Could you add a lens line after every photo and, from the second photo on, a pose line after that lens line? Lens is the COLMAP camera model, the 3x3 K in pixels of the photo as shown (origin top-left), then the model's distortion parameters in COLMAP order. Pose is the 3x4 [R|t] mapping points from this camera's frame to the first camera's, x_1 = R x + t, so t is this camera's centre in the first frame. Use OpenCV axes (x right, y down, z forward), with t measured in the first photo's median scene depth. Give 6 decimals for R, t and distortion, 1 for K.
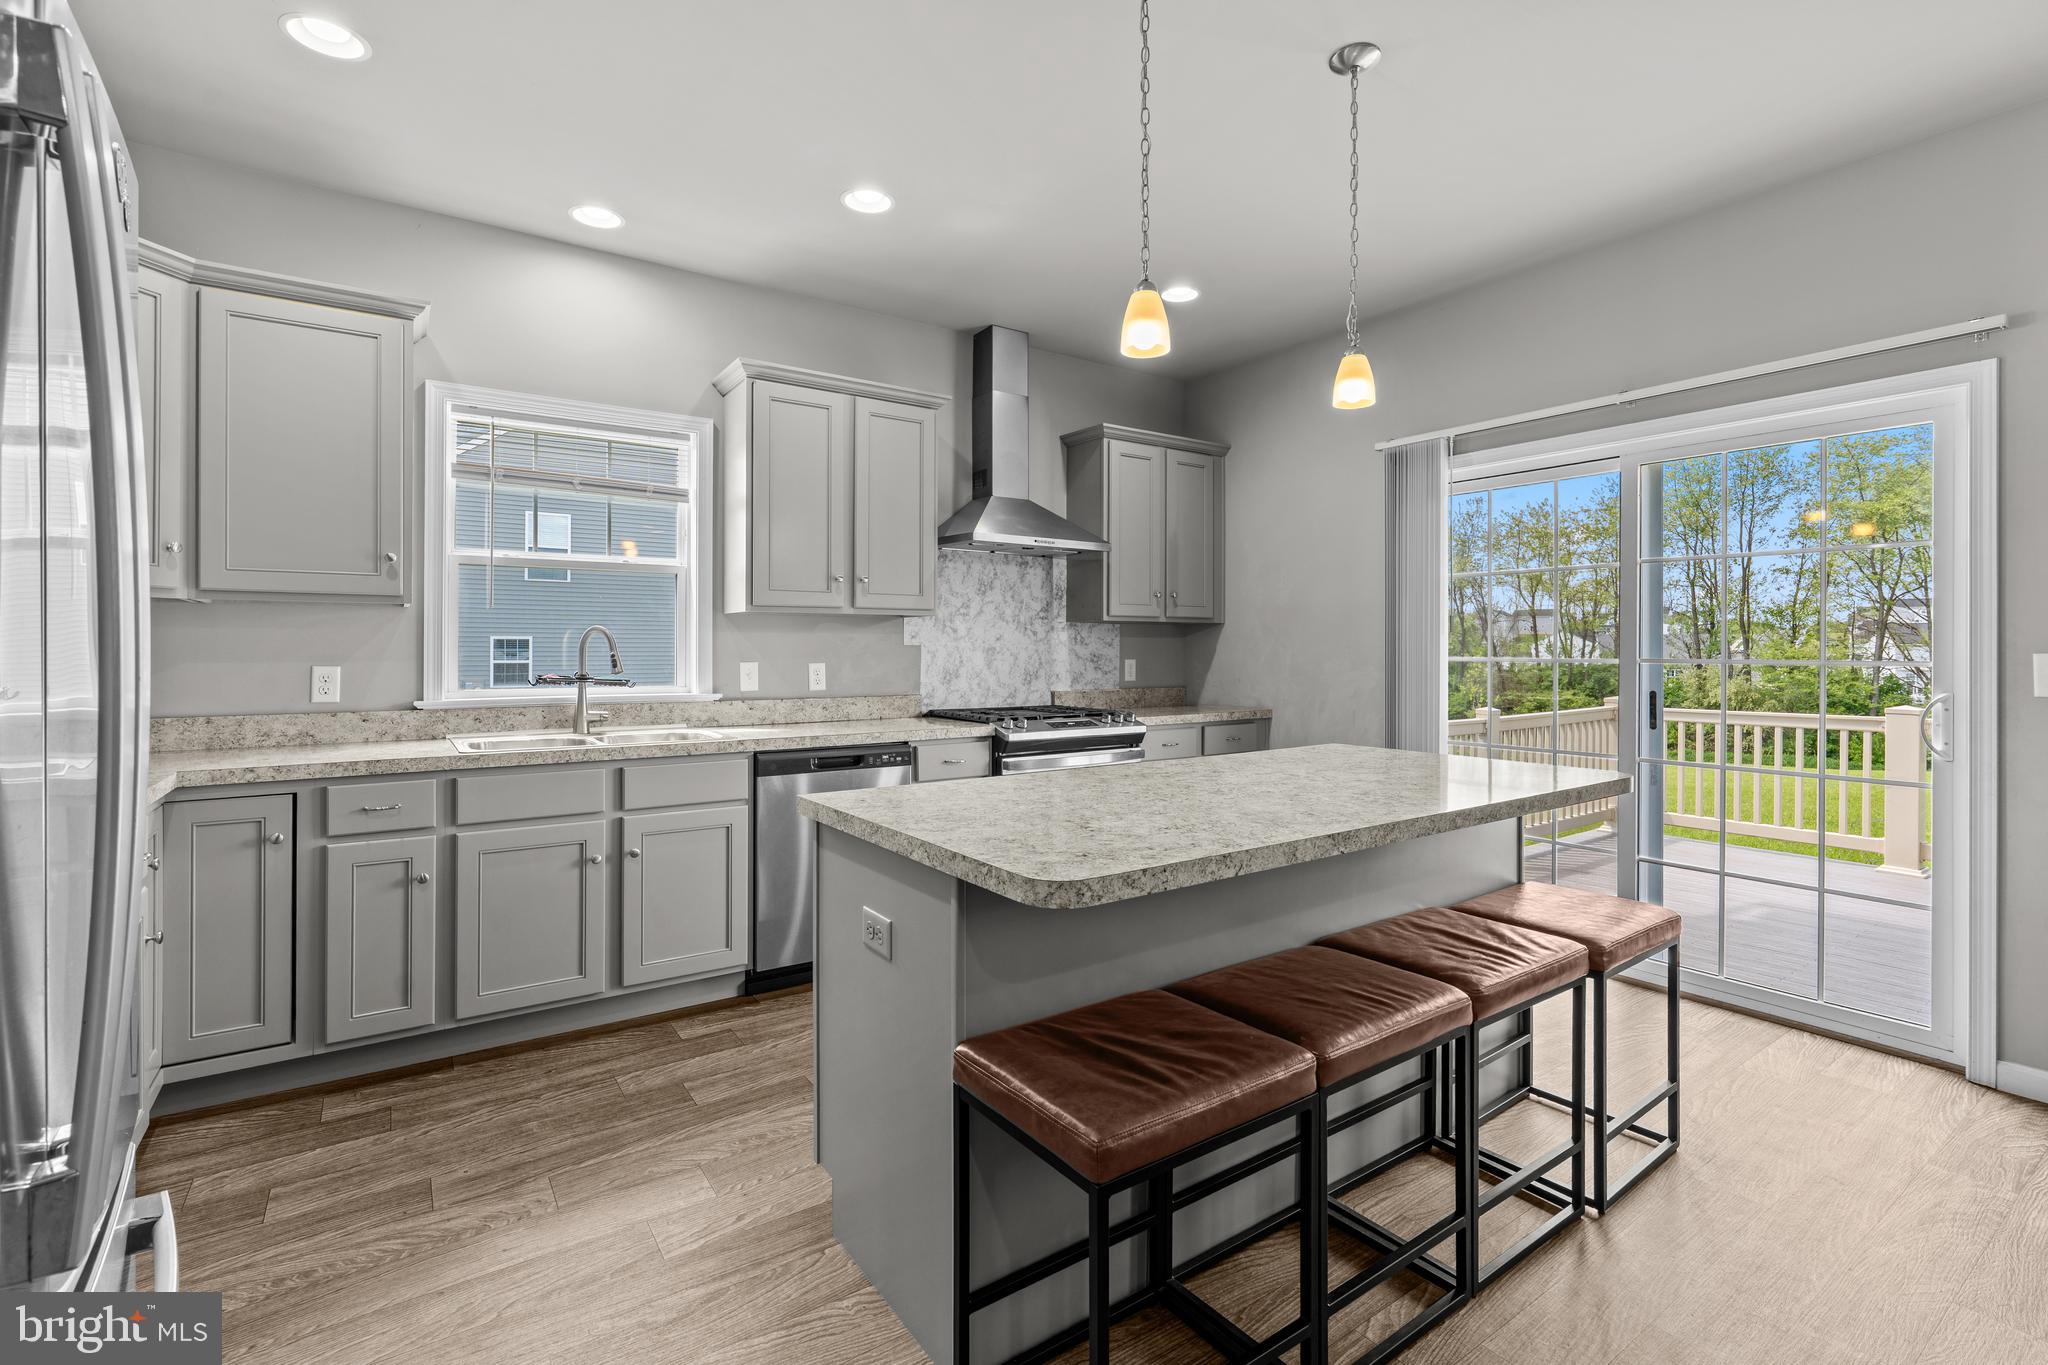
lens RADIAL K [[1044.5, 0, 1120.4], [0, 1044.5, 617.9], [0, 0, 1]] dist [-0.001135, -0.000412]
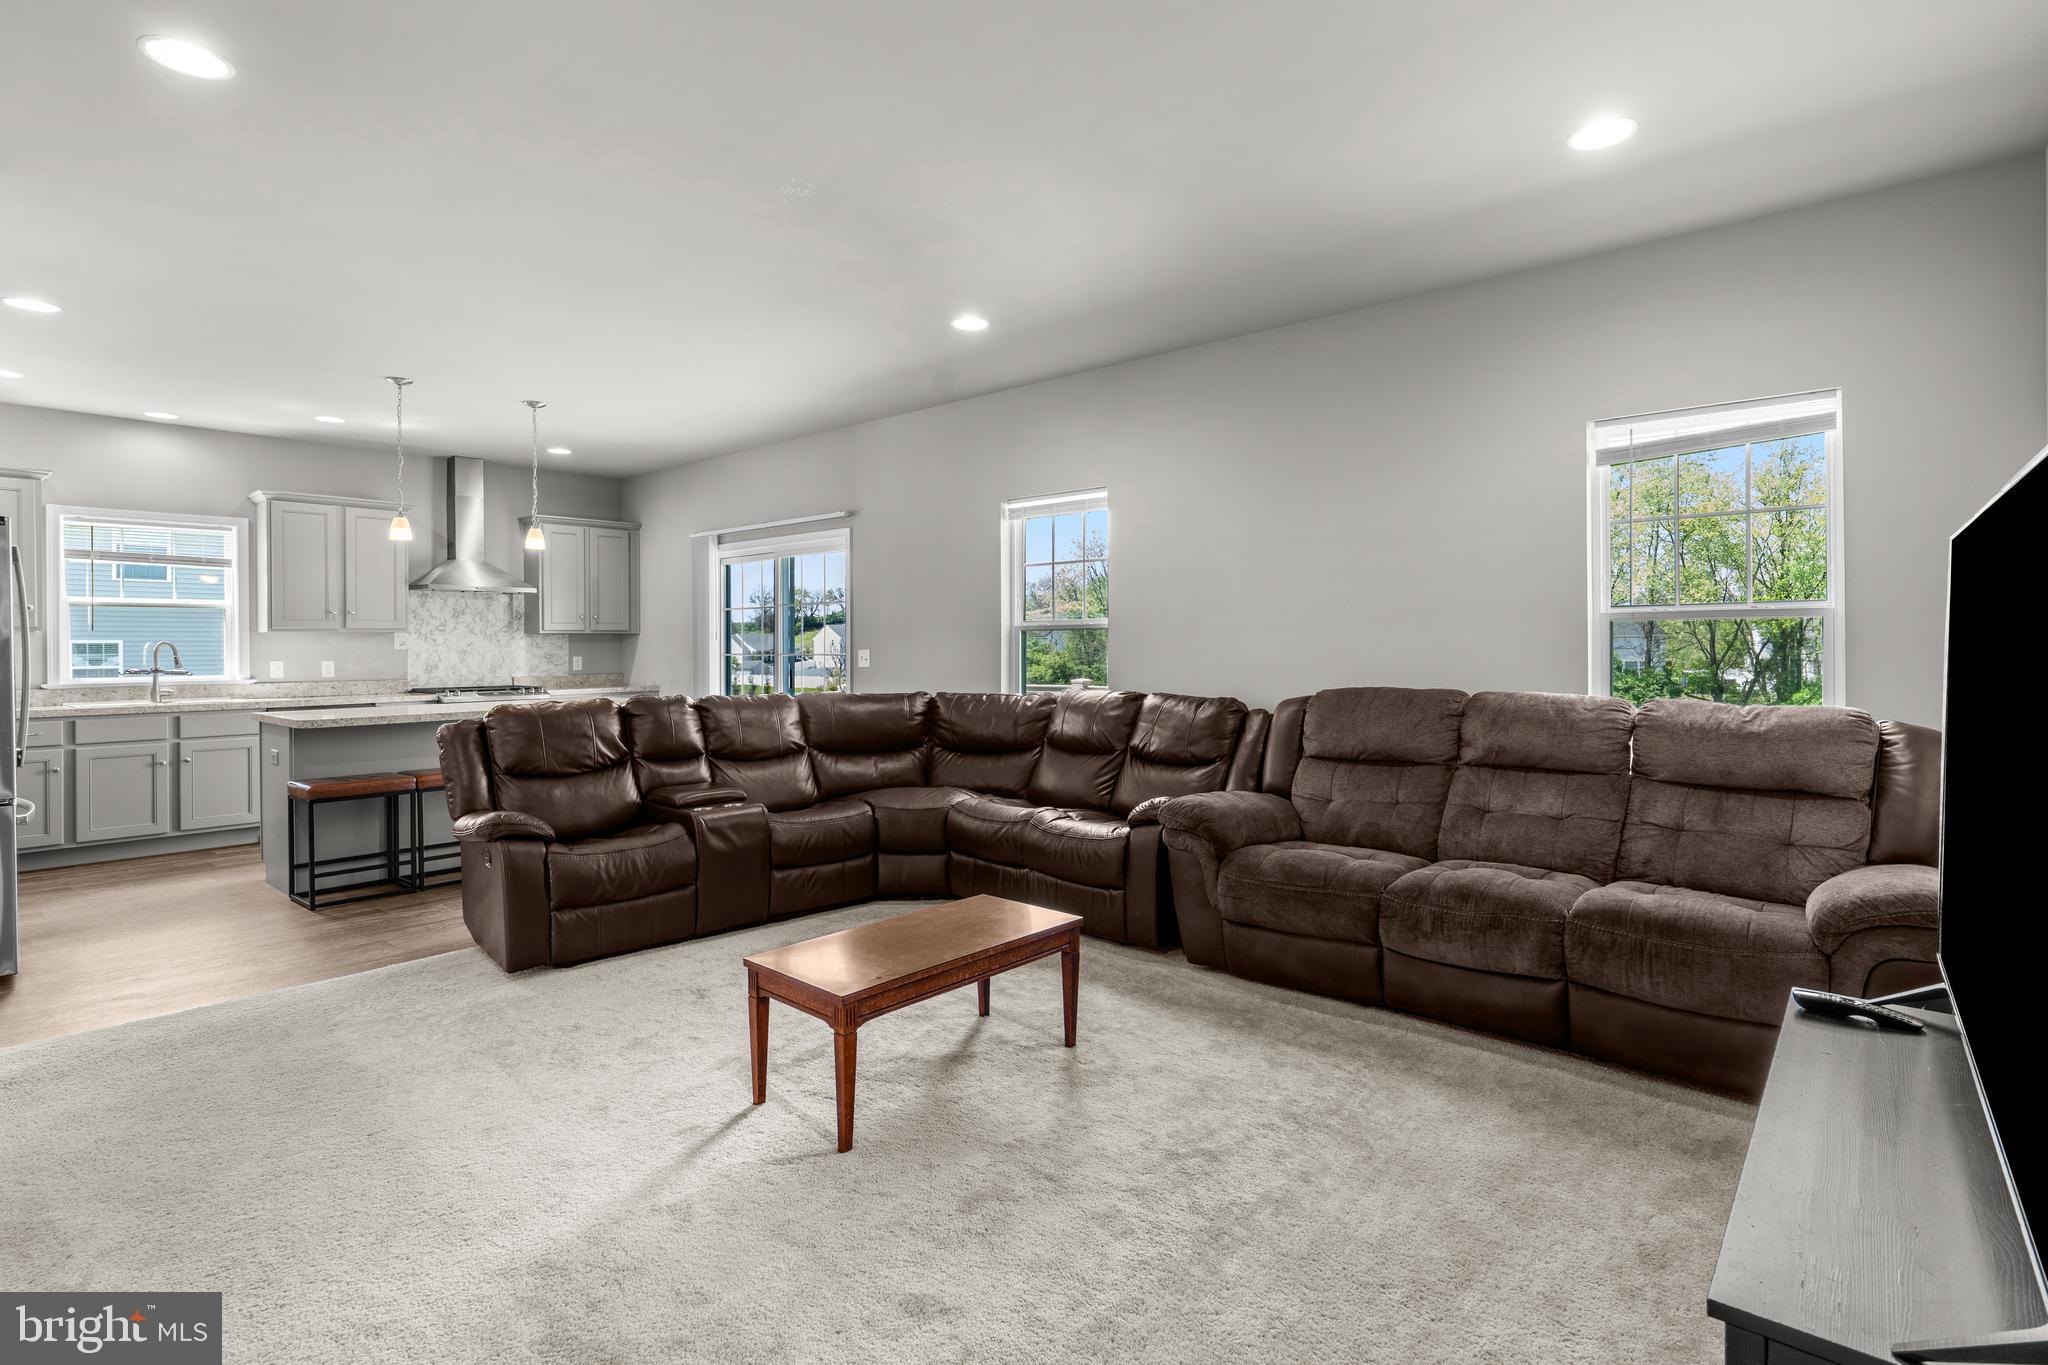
lens RADIAL K [[1060.6, 0, 1134.6], [0, 1060.6, 627.6], [0, 0, 1]] dist [0.002862, 0.000984]
pose [[0.969770, -0.005226, 0.243966, 0.591207], [0.002033, 0.999909, 0.013340, -0.032652], [-0.244014, -0.012441, 0.969692, -1.041390]]
